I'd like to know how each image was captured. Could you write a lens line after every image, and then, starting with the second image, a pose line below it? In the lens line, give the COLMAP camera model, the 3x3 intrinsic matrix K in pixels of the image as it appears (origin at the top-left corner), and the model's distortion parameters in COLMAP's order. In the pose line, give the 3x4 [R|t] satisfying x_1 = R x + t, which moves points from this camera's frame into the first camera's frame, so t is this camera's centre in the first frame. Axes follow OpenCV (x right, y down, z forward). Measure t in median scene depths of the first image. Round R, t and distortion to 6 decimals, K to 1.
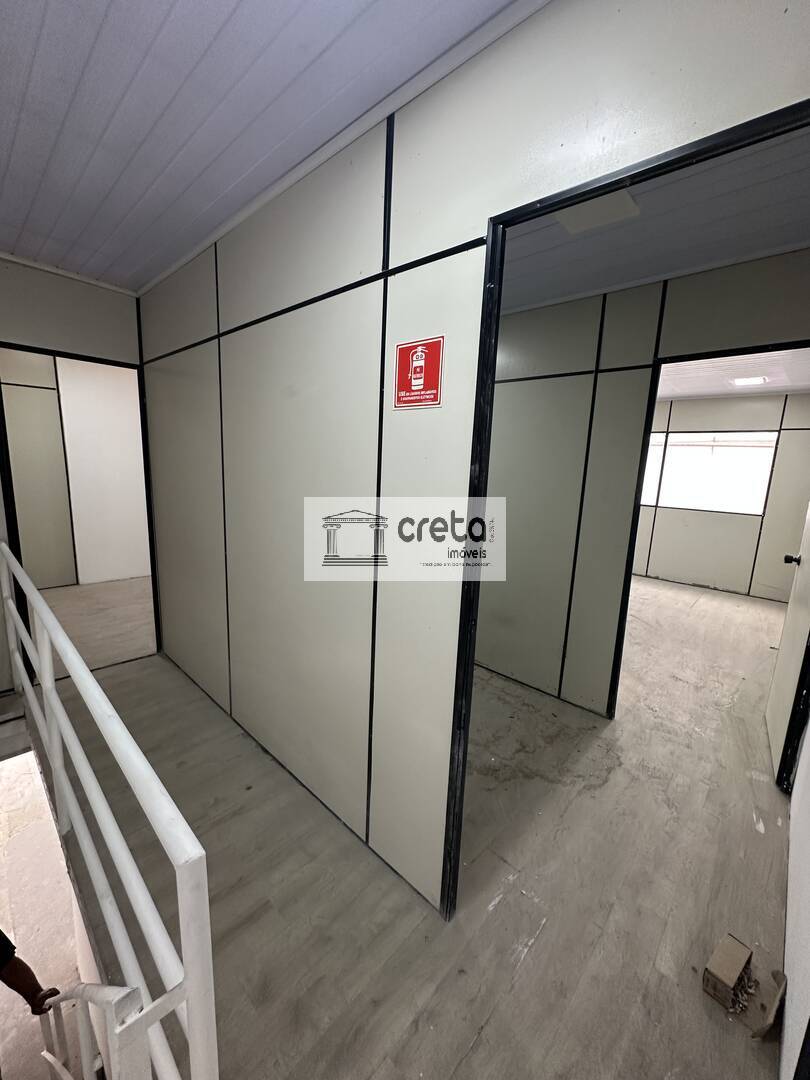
lens RADIAL K [[433.8, 0, 408.1], [0, 433.8, 539.0], [0, 0, 1]] dist [-0.002153, 0.000220]
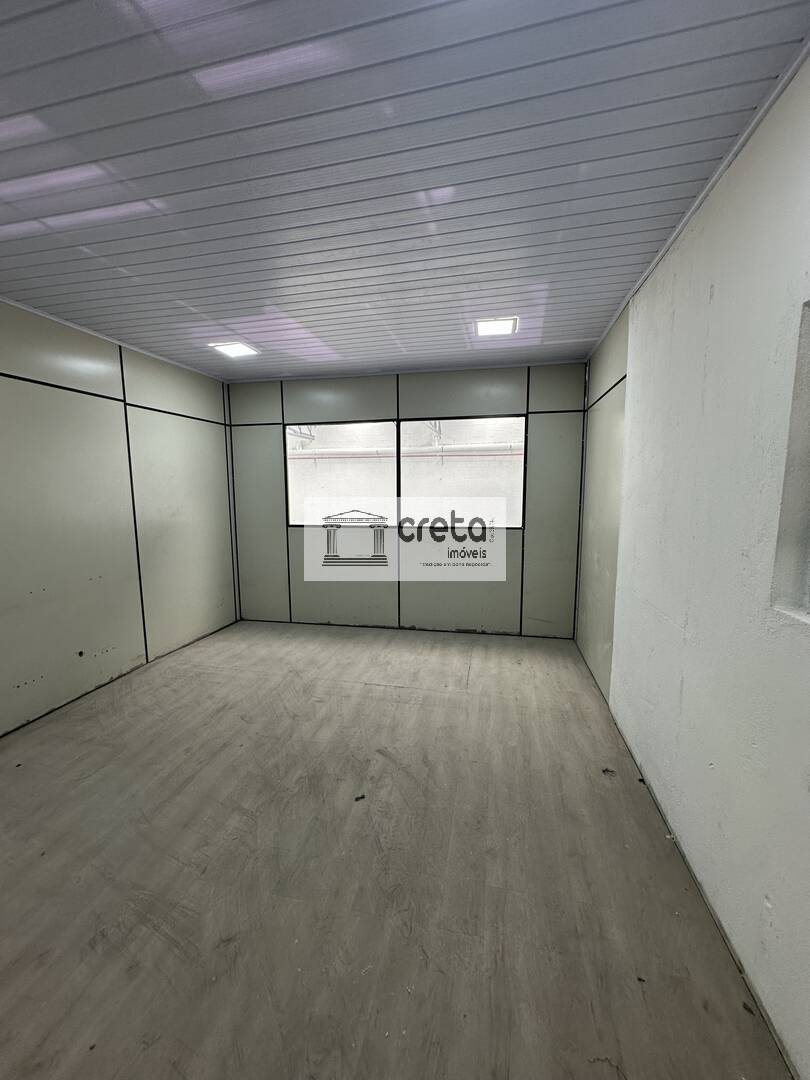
lens RADIAL K [[433.8, 0, 404.5], [0, 433.8, 539.4], [0, 0, 1]] dist [-0.002153, 0.000220]
pose [[0.863986, -0.109805, 0.491398, 0.268517], [0.131234, 0.991309, -0.009226, -0.054236], [-0.486114, 0.072459, 0.870886, 0.443216]]
